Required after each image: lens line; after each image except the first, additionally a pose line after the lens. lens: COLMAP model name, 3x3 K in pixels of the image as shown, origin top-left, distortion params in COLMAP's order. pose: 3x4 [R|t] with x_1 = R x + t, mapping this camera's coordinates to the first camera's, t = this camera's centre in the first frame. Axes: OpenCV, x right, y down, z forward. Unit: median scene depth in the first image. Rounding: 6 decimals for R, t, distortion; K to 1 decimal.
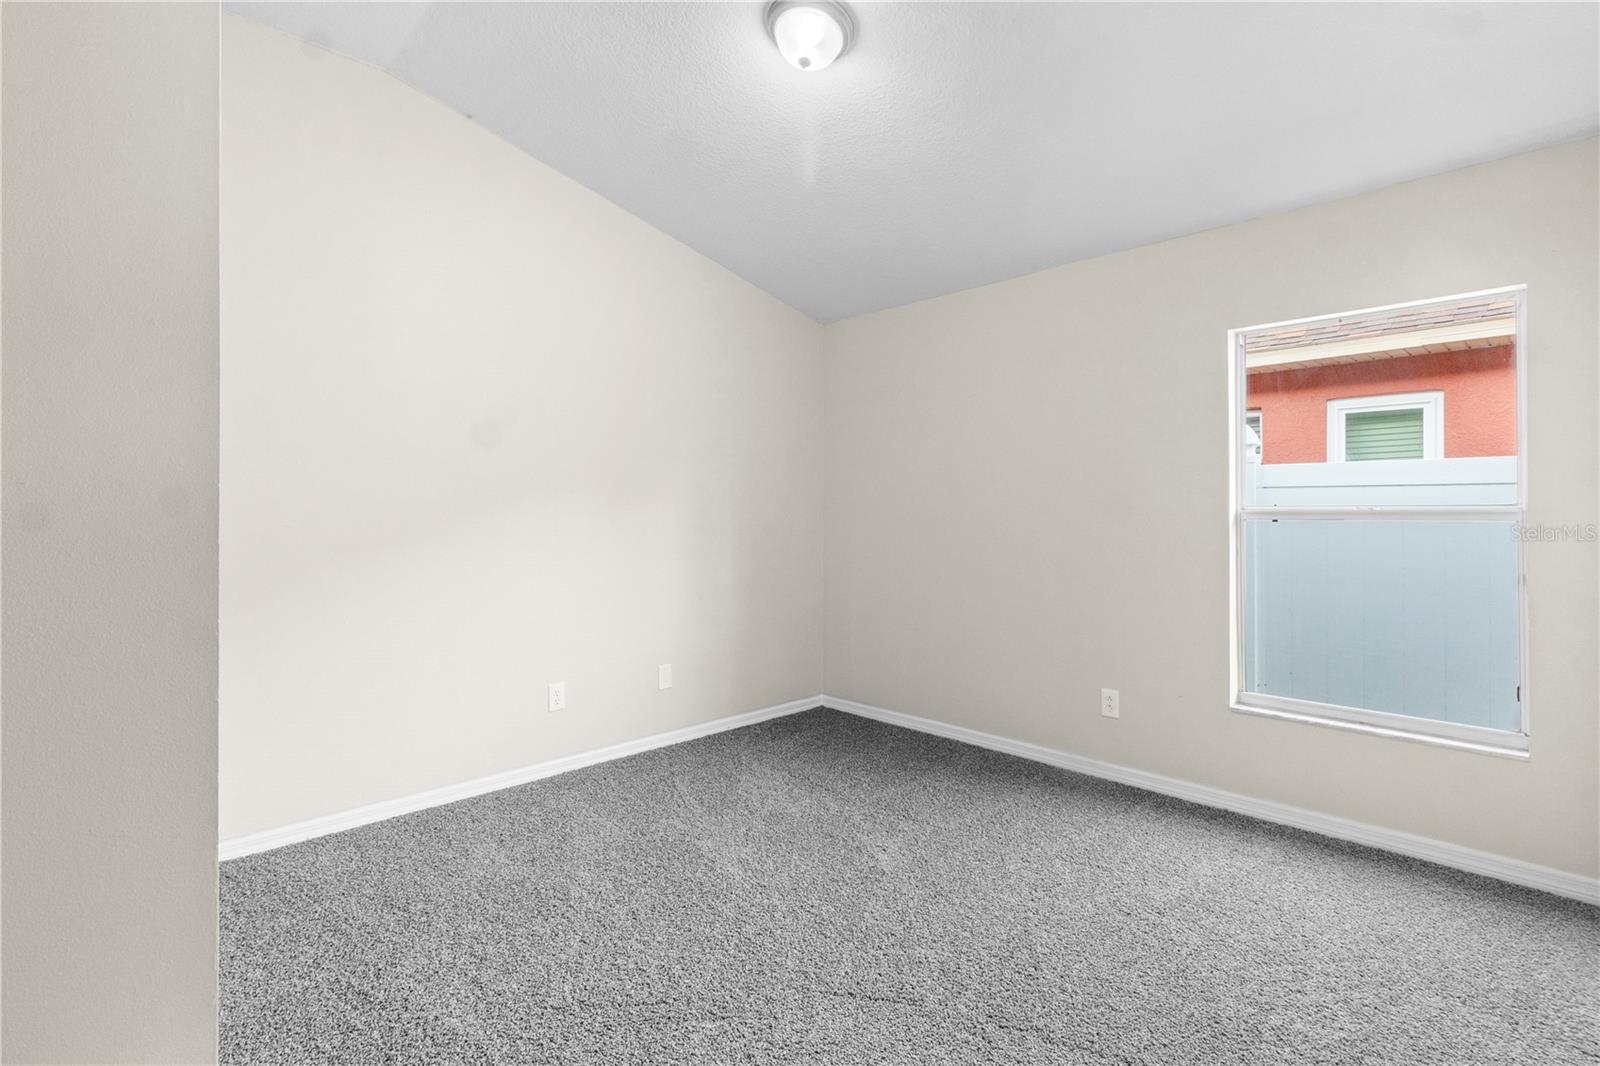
lens RADIAL K [[757.7, 0, 804.9], [0, 757.7, 542.5], [0, 0, 1]] dist [0.001680, 0.000441]
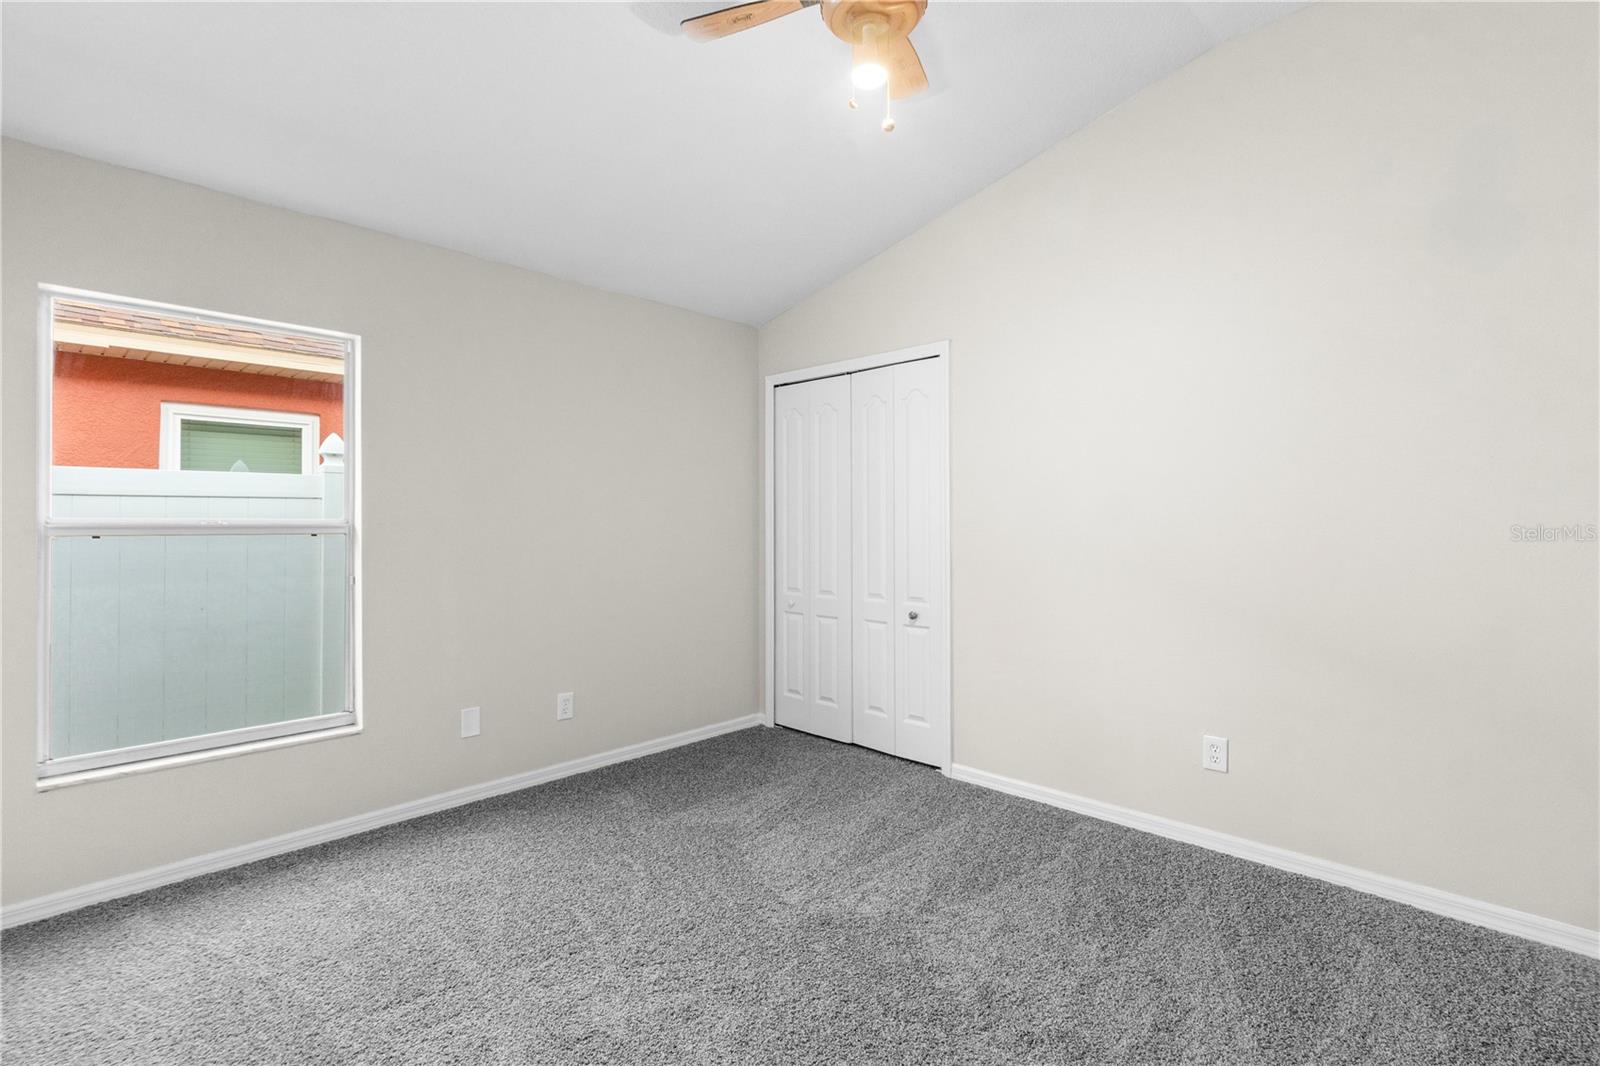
lens RADIAL K [[768.4, 0, 800.0], [0, 768.4, 533.0], [0, 0, 1]] dist [0.012042, -0.000094]
pose [[-0.052165, -0.016979, 0.998494, -0.267653], [0.047374, 0.998688, 0.019458, -0.013714], [-0.997514, 0.048318, -0.051292, 0.304265]]
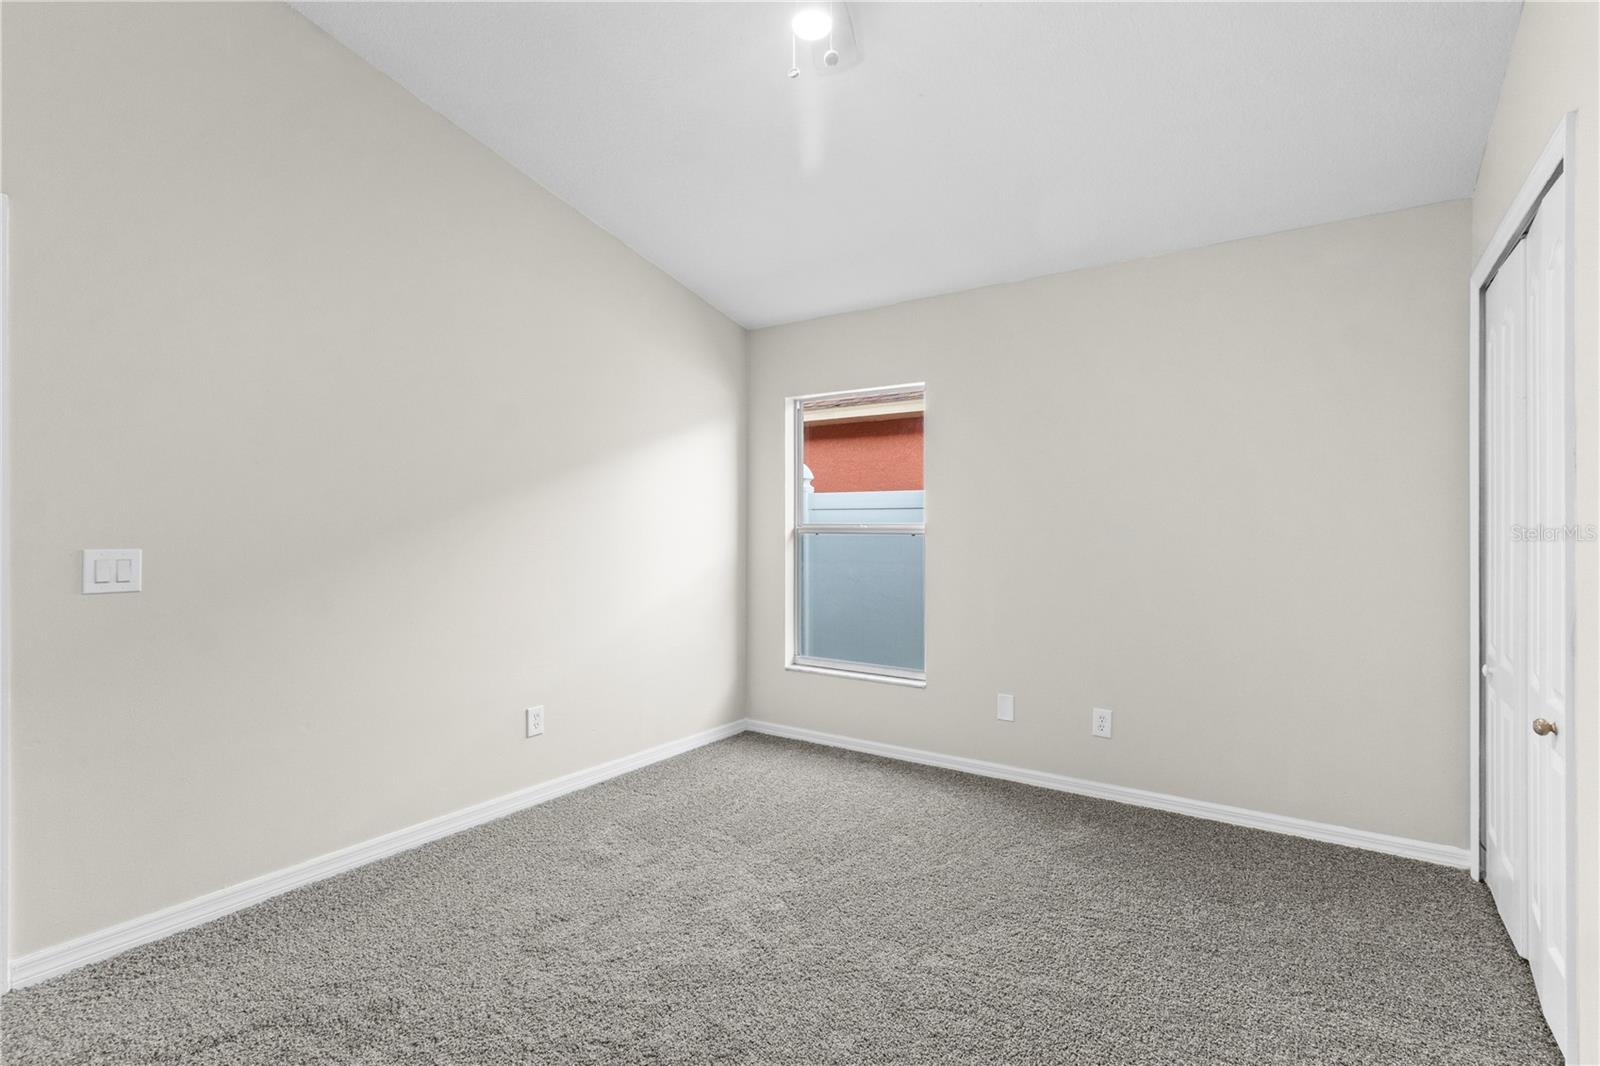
lens RADIAL K [[757.7, 0, 804.9], [0, 757.7, 542.5], [0, 0, 1]] dist [0.001680, 0.000441]
pose [[0.982560, -0.024866, 0.184276, 0.343007], [0.027236, 0.999576, -0.010337, 0.001962], [-0.183940, 0.015176, 0.982820, -0.393341]]
